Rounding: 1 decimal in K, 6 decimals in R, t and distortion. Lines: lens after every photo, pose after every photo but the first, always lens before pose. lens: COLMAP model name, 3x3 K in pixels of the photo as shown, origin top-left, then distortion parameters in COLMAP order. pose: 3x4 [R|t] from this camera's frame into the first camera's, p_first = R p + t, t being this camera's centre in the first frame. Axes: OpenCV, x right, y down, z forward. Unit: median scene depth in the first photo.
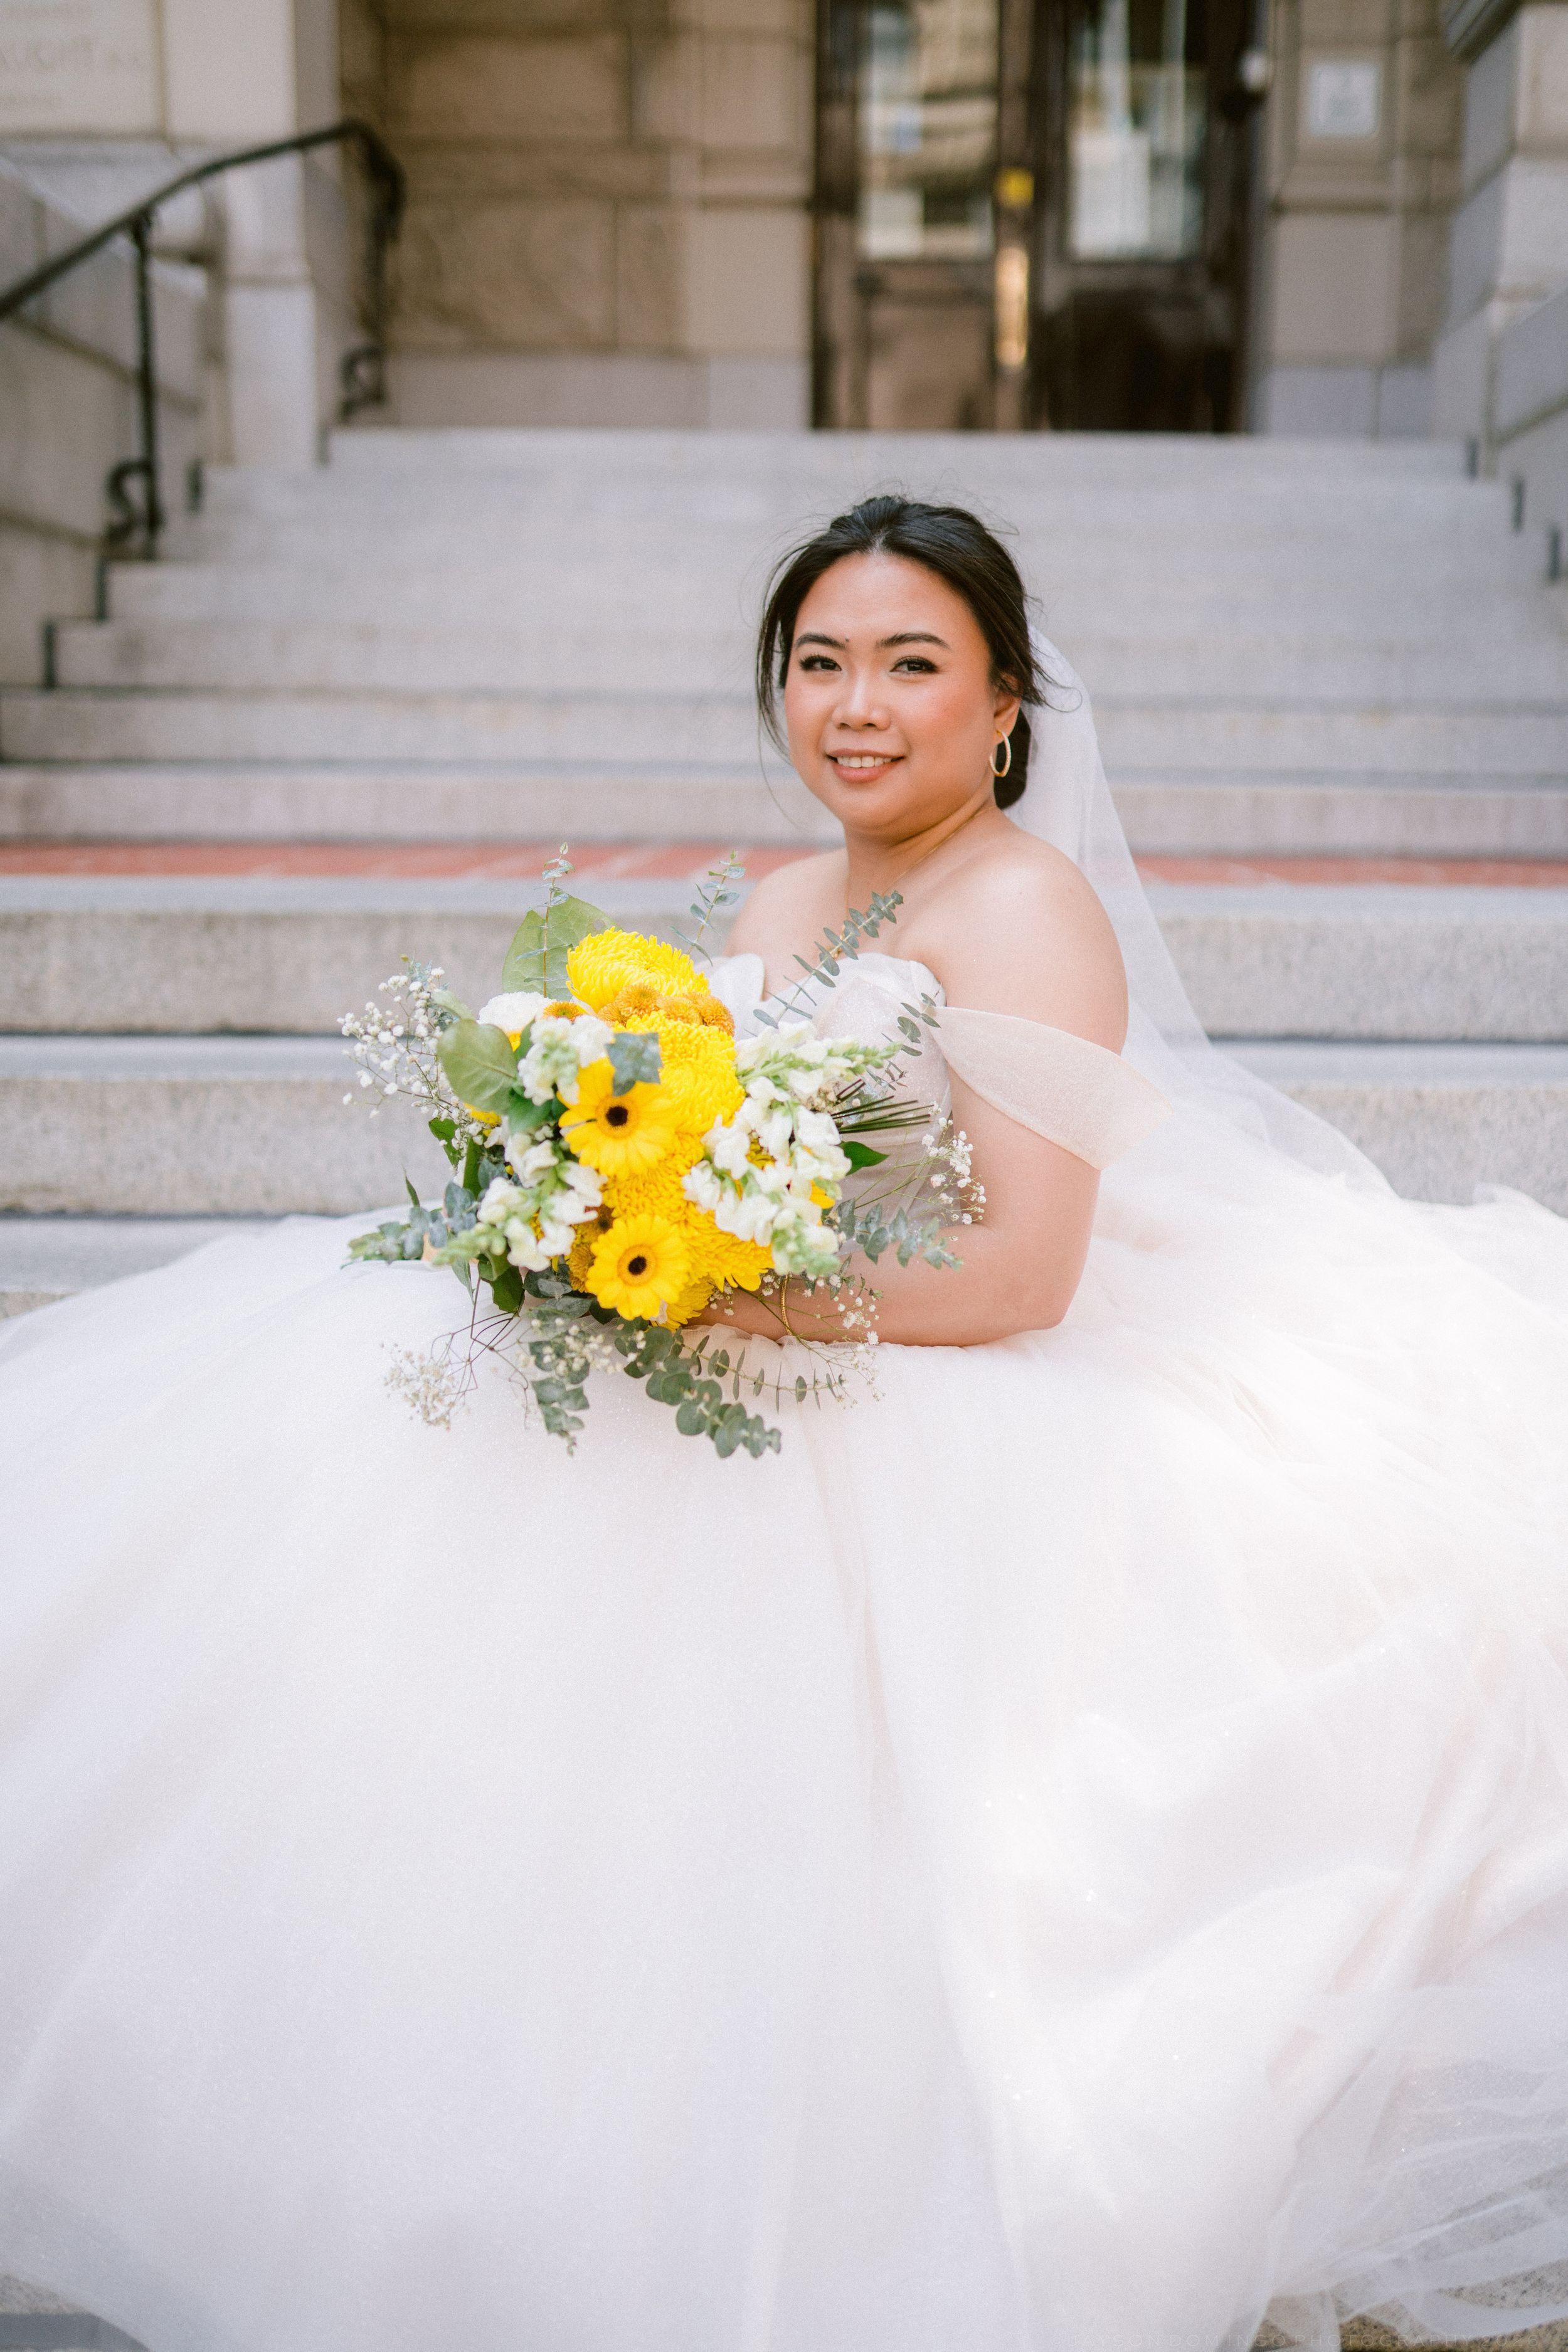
lens RADIAL K [[2237.8, 0, 784.0], [0, 2237.8, 1176.0], [0, 0, 1]] dist [-0.067624, 0.107908]
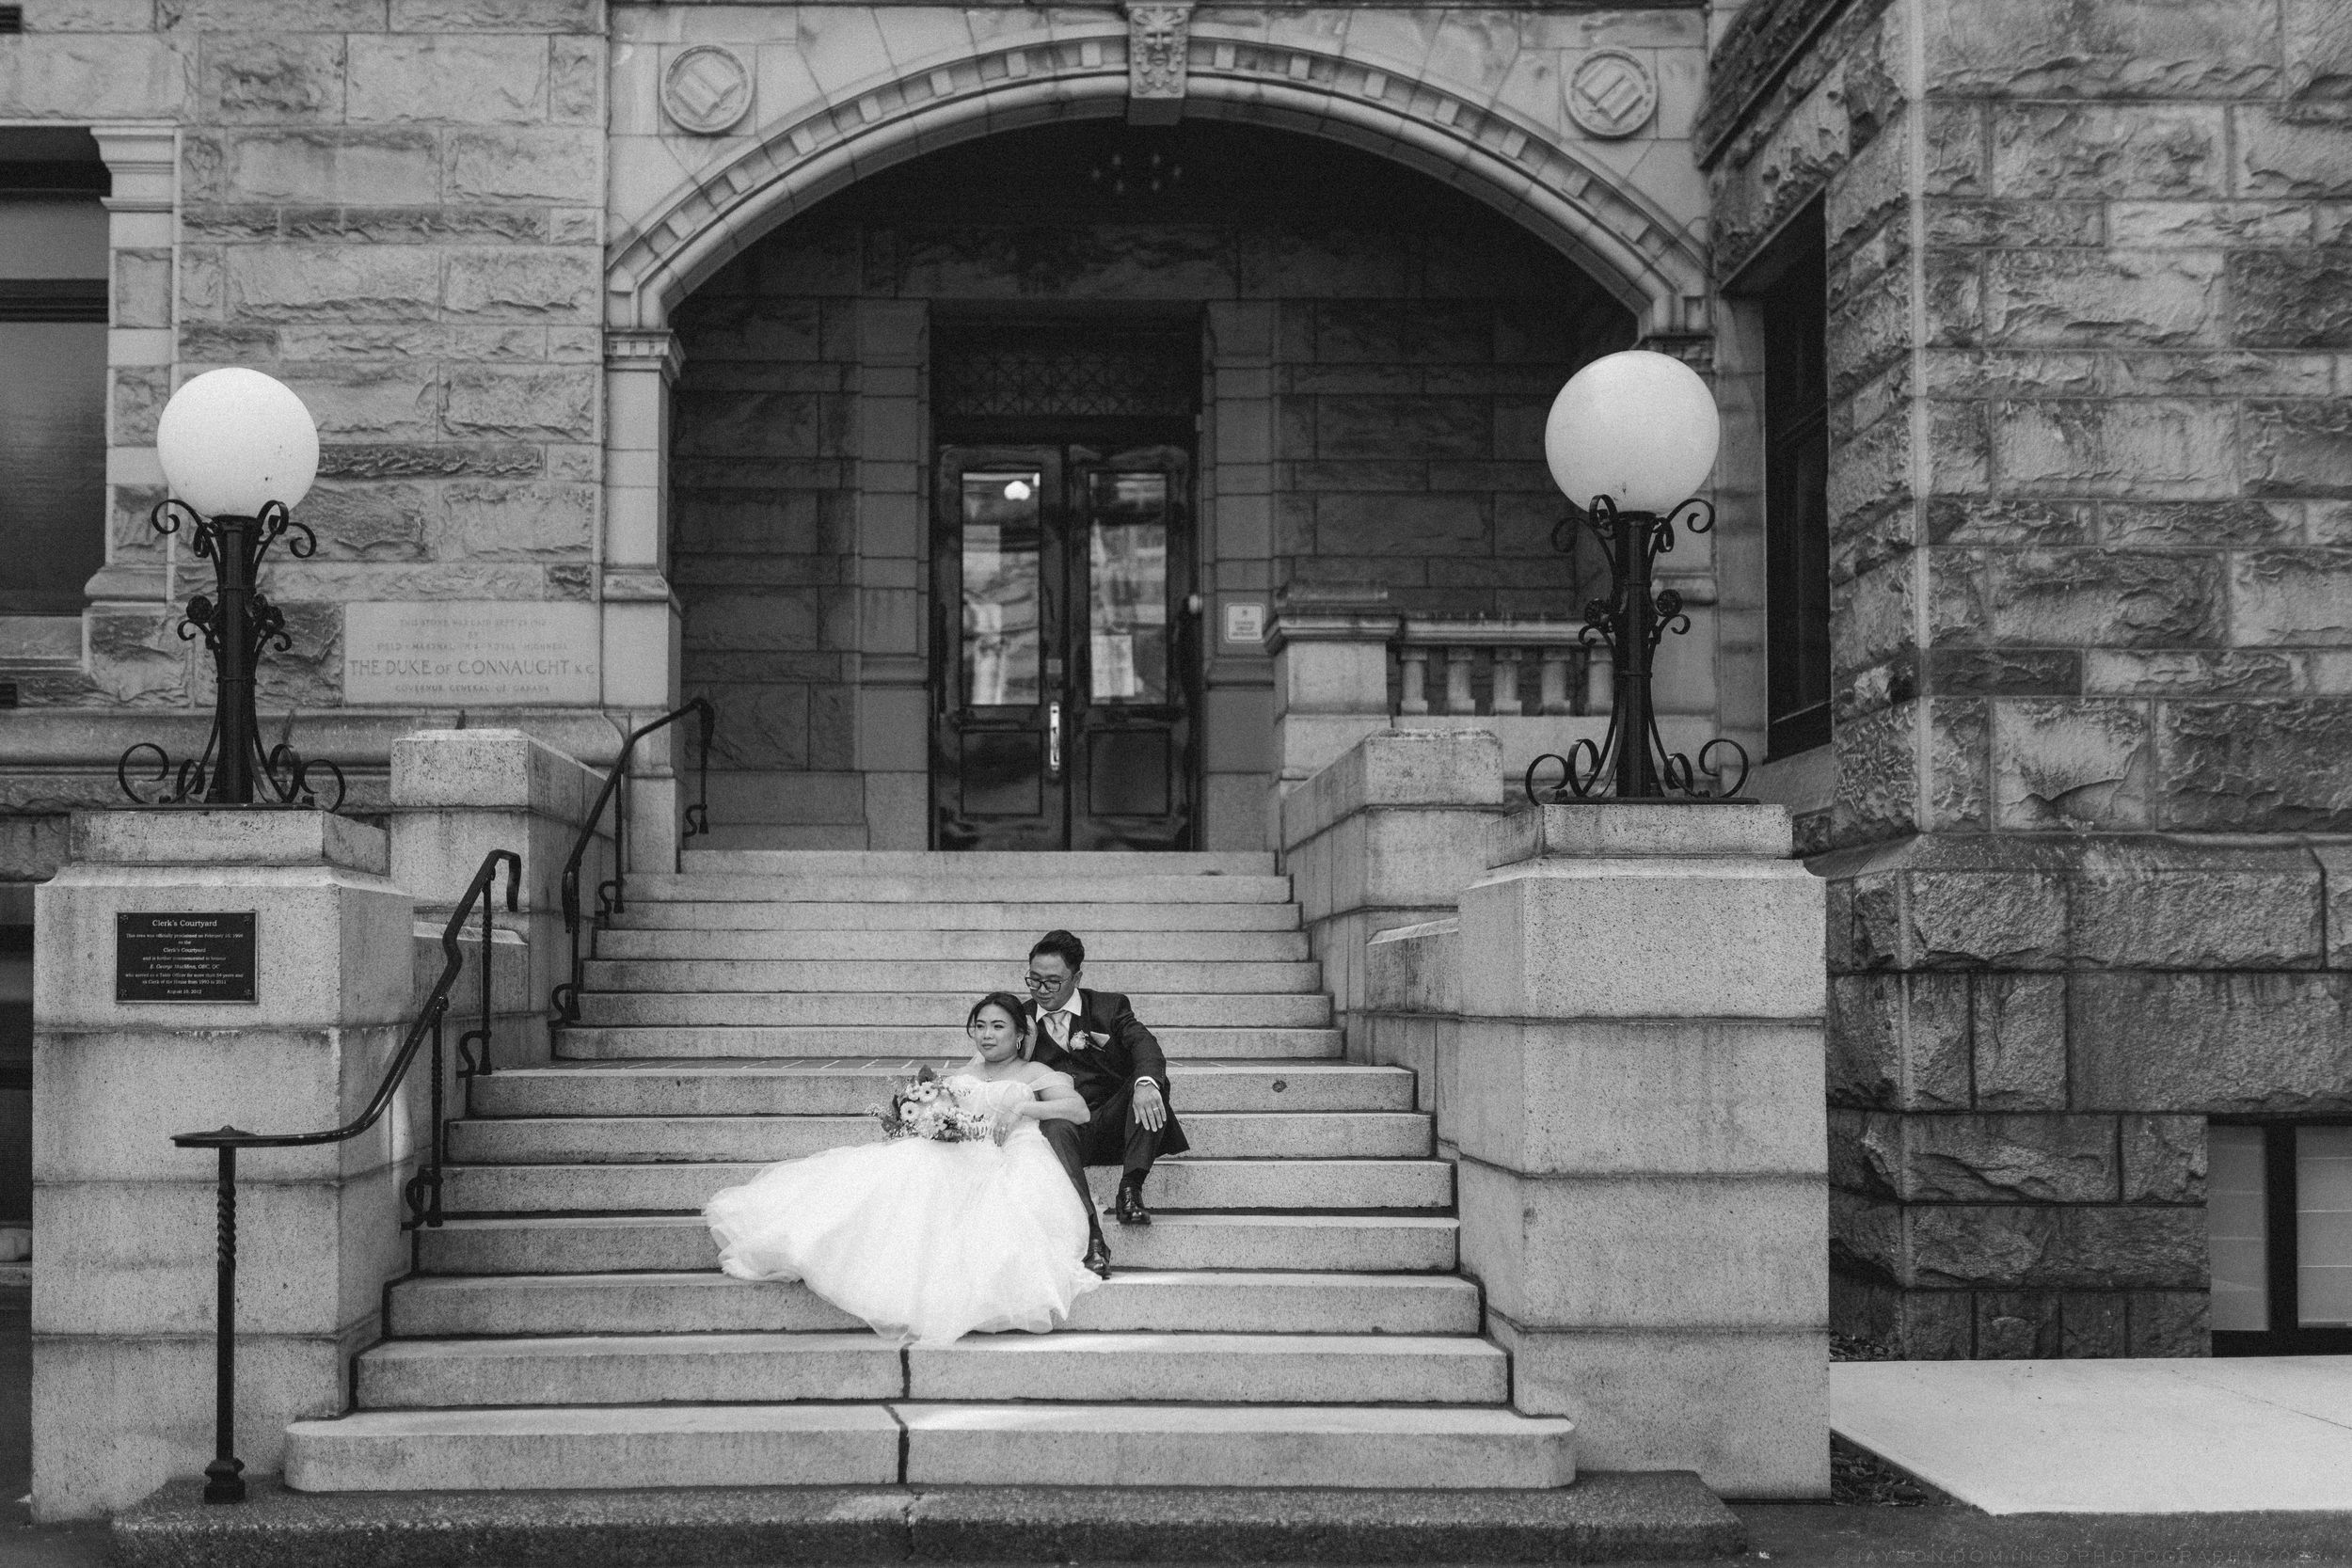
lens RADIAL K [[2342.4, 0, 966.6], [0, 2342.4, 944.3], [0, 0, 1]] dist [-0.003504, 0.008817]
pose [[0.999437, -0.008657, 0.032425, -0.035713], [0.015115, 0.978731, -0.204590, 0.216076], [-0.029964, 0.204965, 0.978310, -1.297497]]
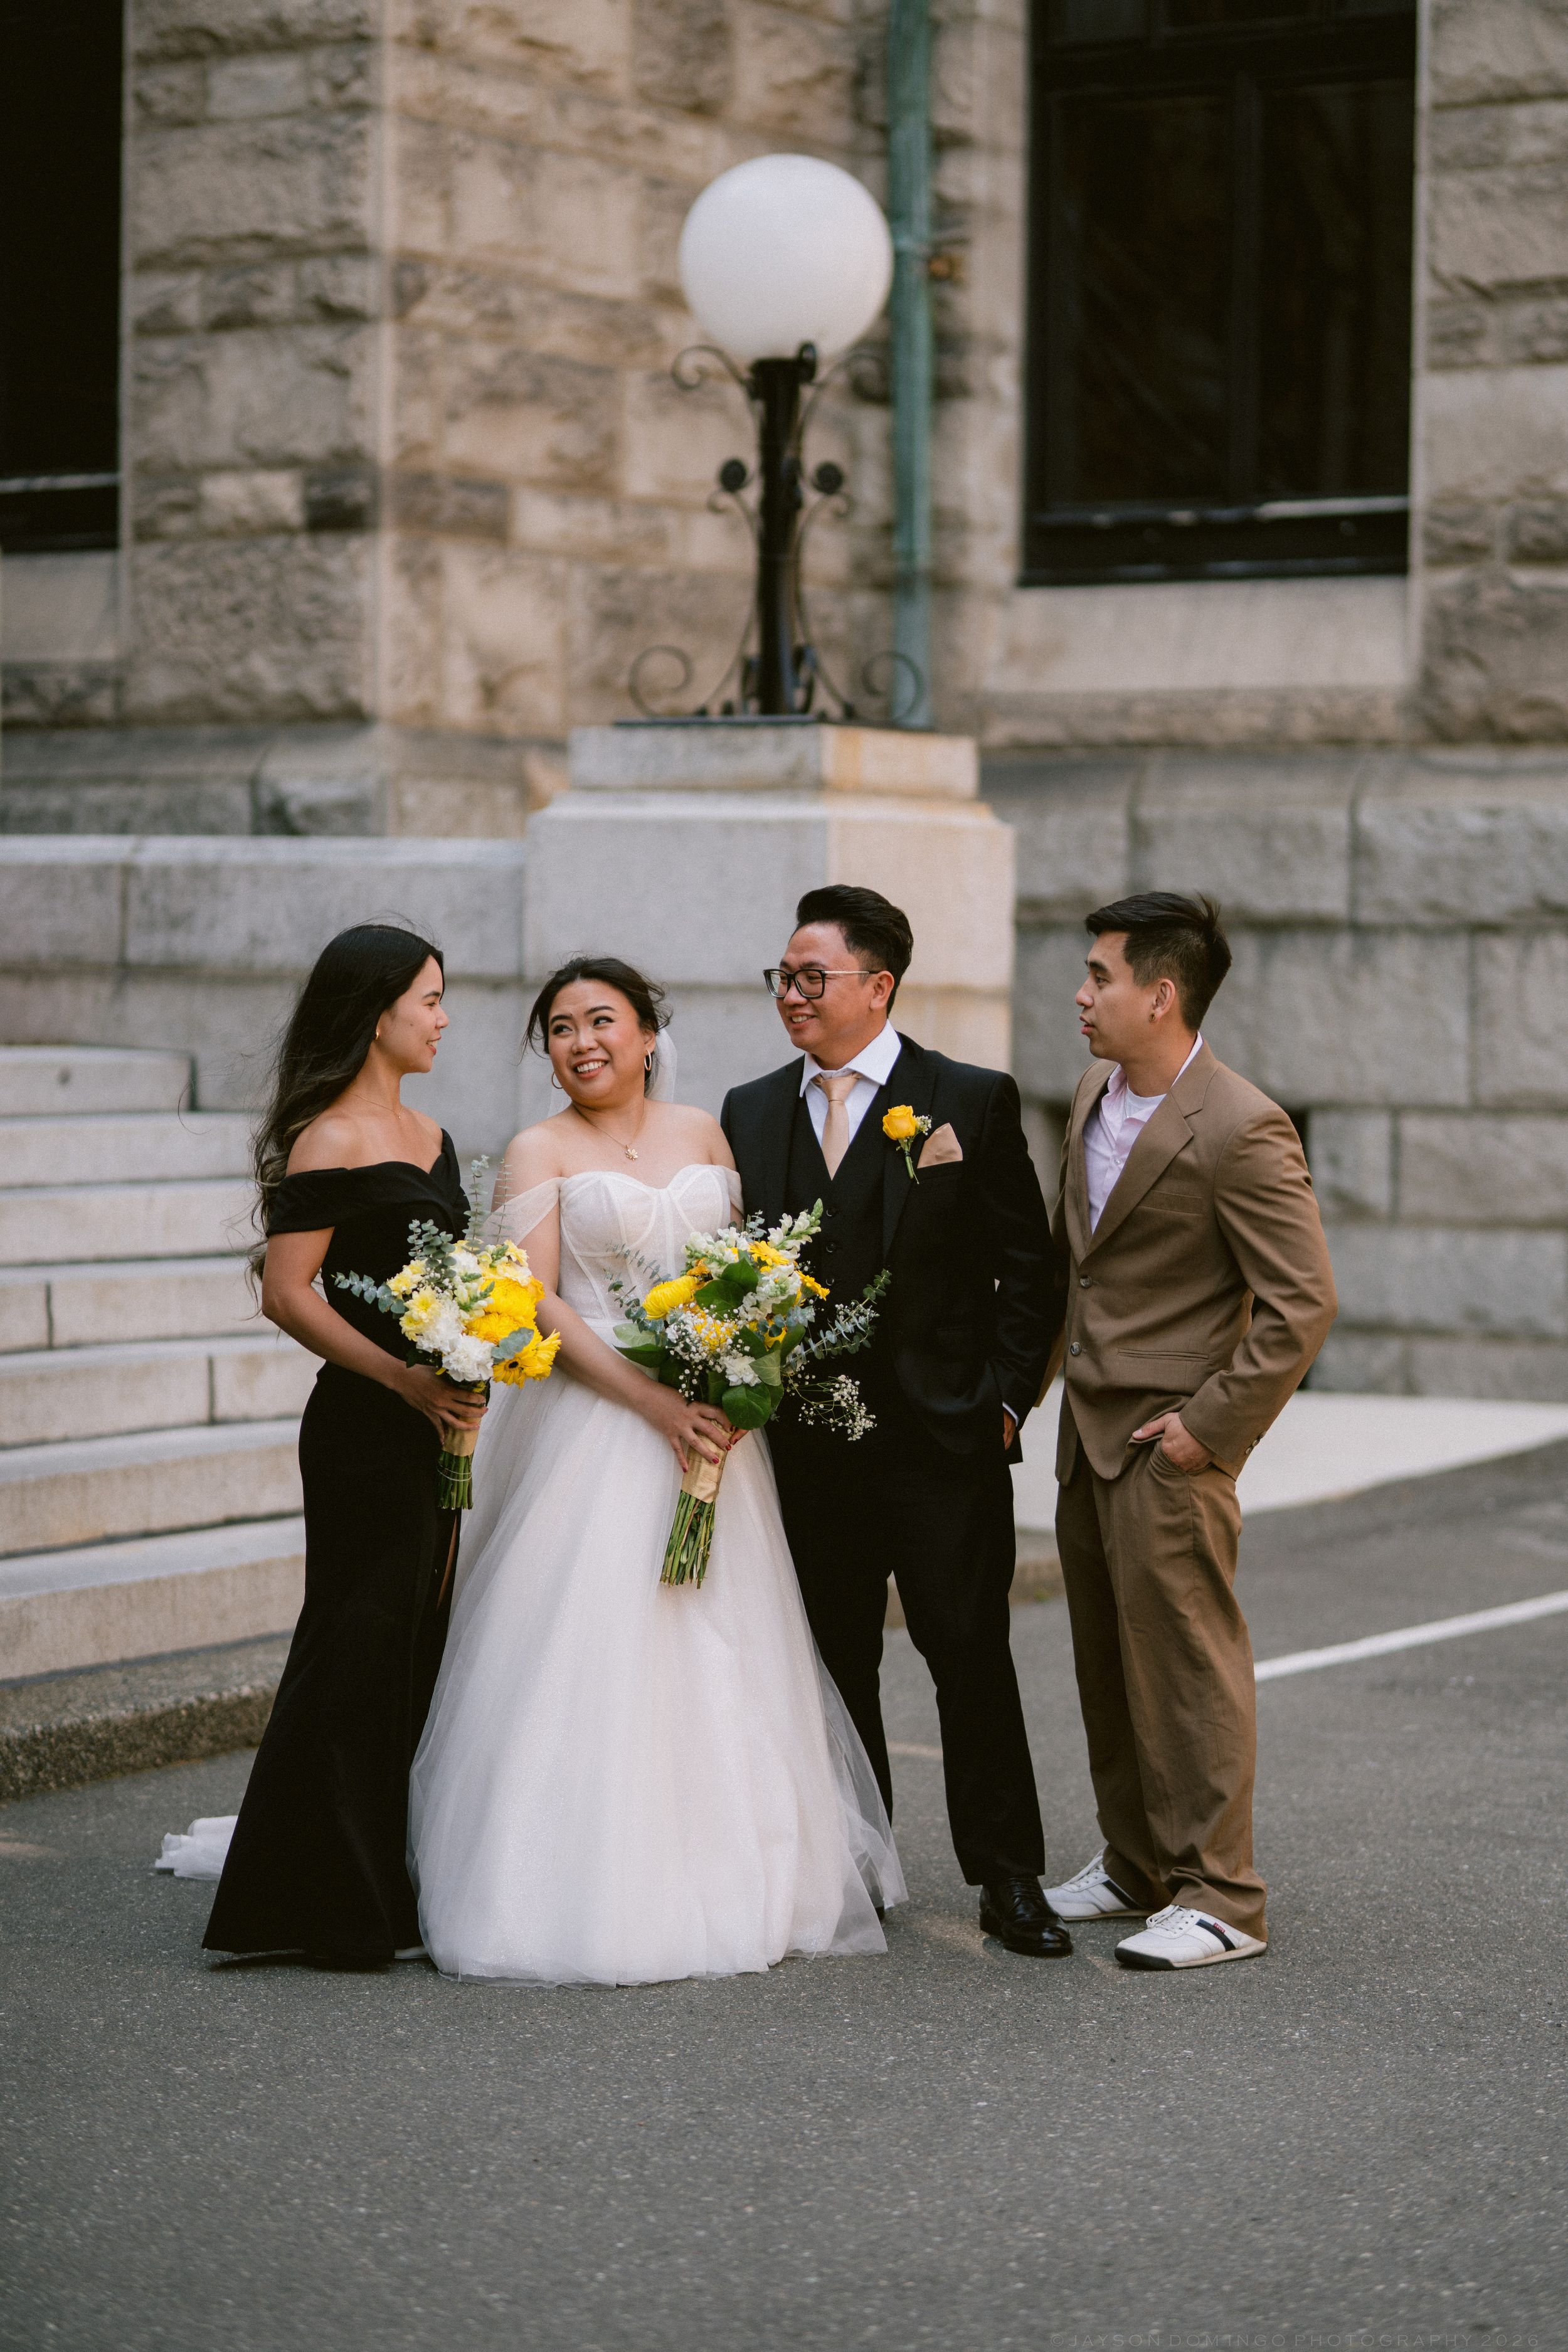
lens RADIAL K [[5490.0, 0, 747.4], [0, 5490.0, 1169.4], [0, 0, 1]] dist [0.028407, -0.659547]
pose [[0.518590, -0.033007, 0.854386, -2.069708], [0.140631, 0.988939, -0.047154, 0.186895], [-0.843379, 0.144606, 0.517495, -1.281075]]
